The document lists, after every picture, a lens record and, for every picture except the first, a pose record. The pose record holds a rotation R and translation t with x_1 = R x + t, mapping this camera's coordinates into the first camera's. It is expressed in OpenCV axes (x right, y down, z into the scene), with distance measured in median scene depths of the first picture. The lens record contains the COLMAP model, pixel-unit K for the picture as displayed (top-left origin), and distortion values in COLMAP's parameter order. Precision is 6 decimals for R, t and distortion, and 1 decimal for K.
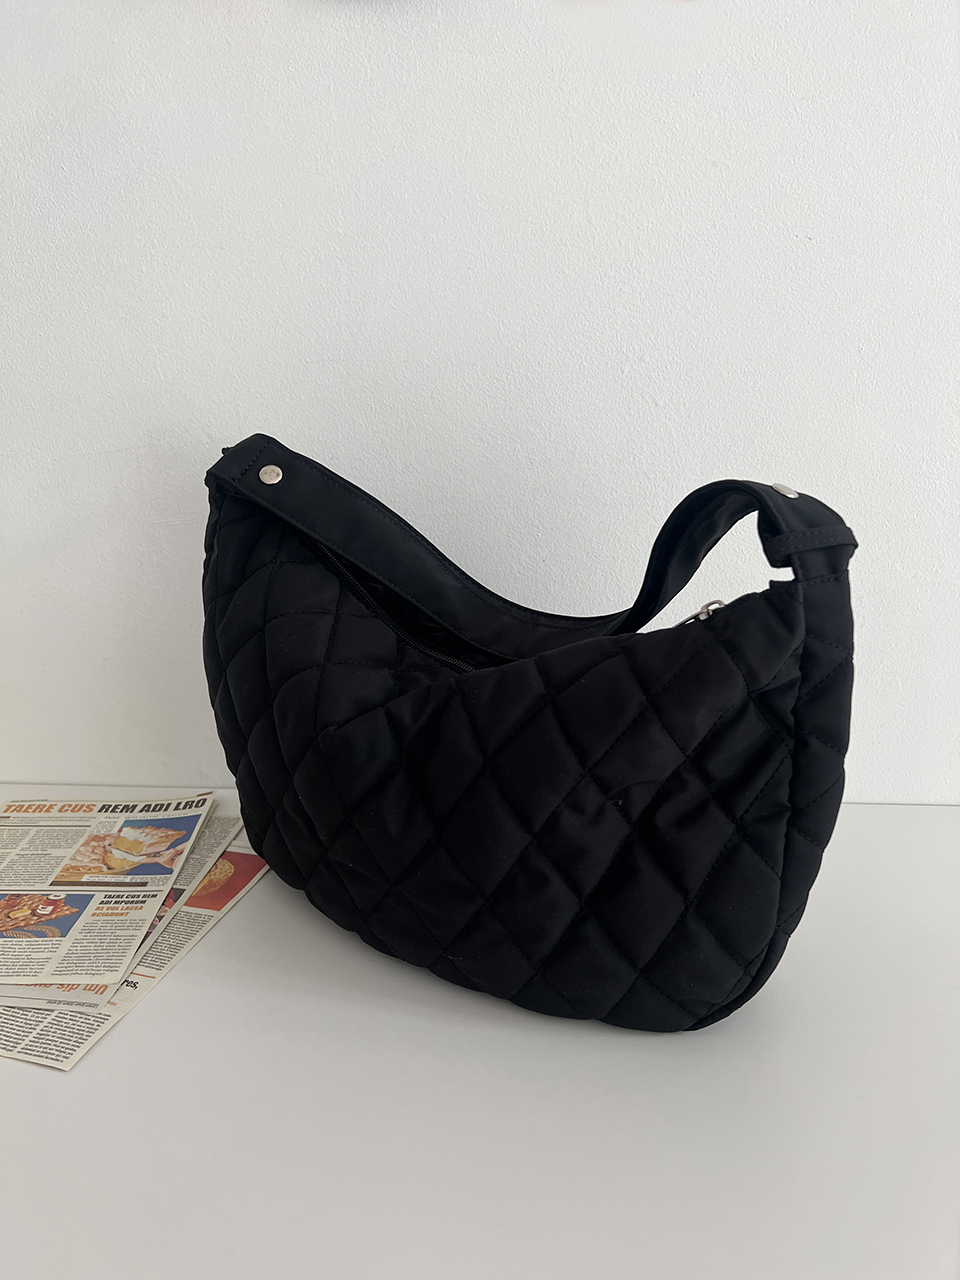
lens RADIAL K [[989.0, 0, 489.3], [0, 989.0, 654.8], [0, 0, 1]] dist [0.030879, -0.042147]
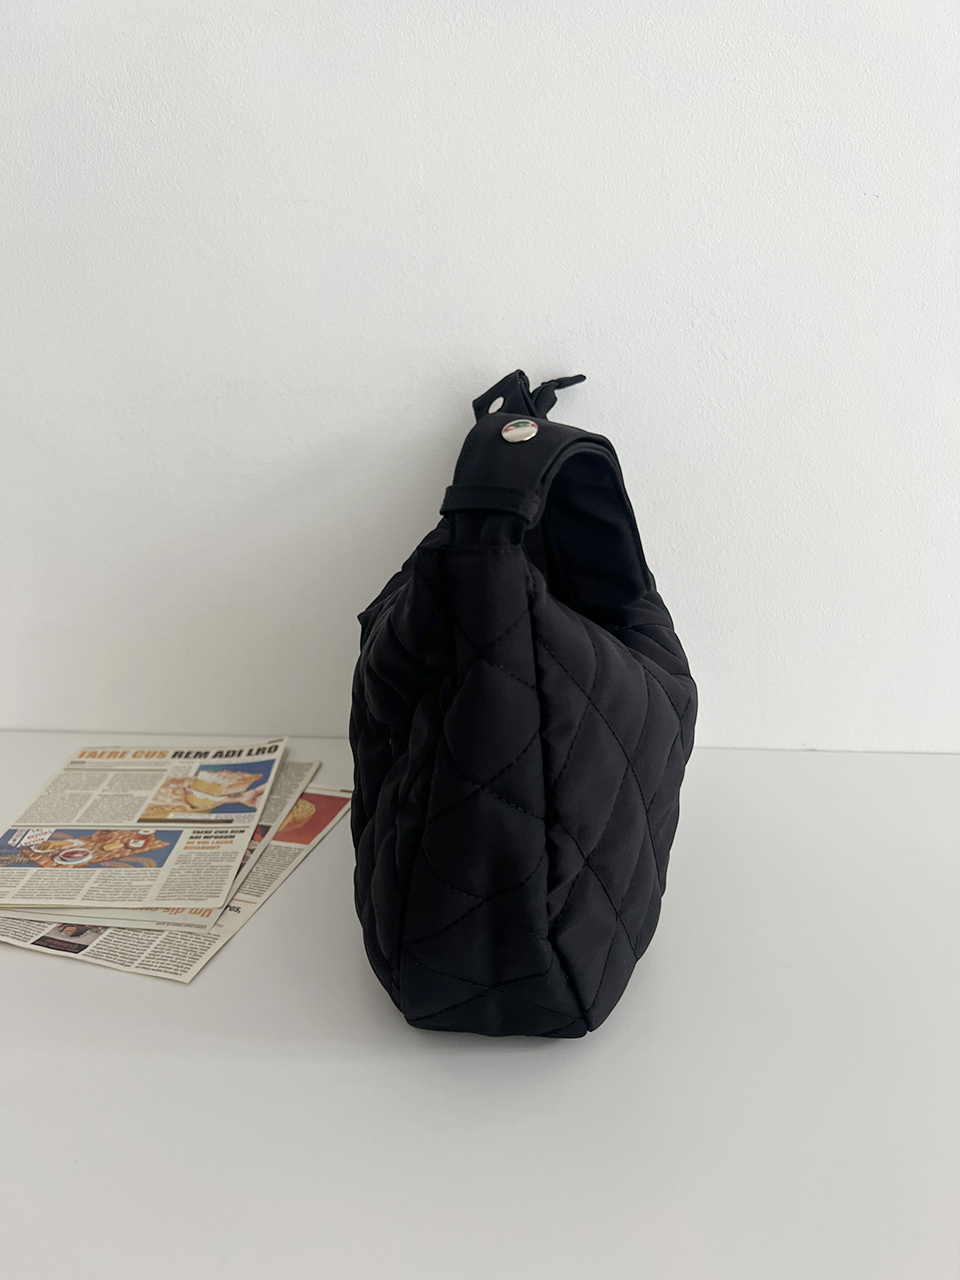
lens RADIAL K [[989.0, 0, 490.6], [0, 989.0, 645.7], [0, 0, 1]] dist [0.030879, -0.042147]
pose [[0.999889, 0.002386, 0.014729, -0.091361], [-0.002302, 0.999981, -0.005673, 0.053527], [-0.014742, 0.005639, 0.999875, -0.023142]]
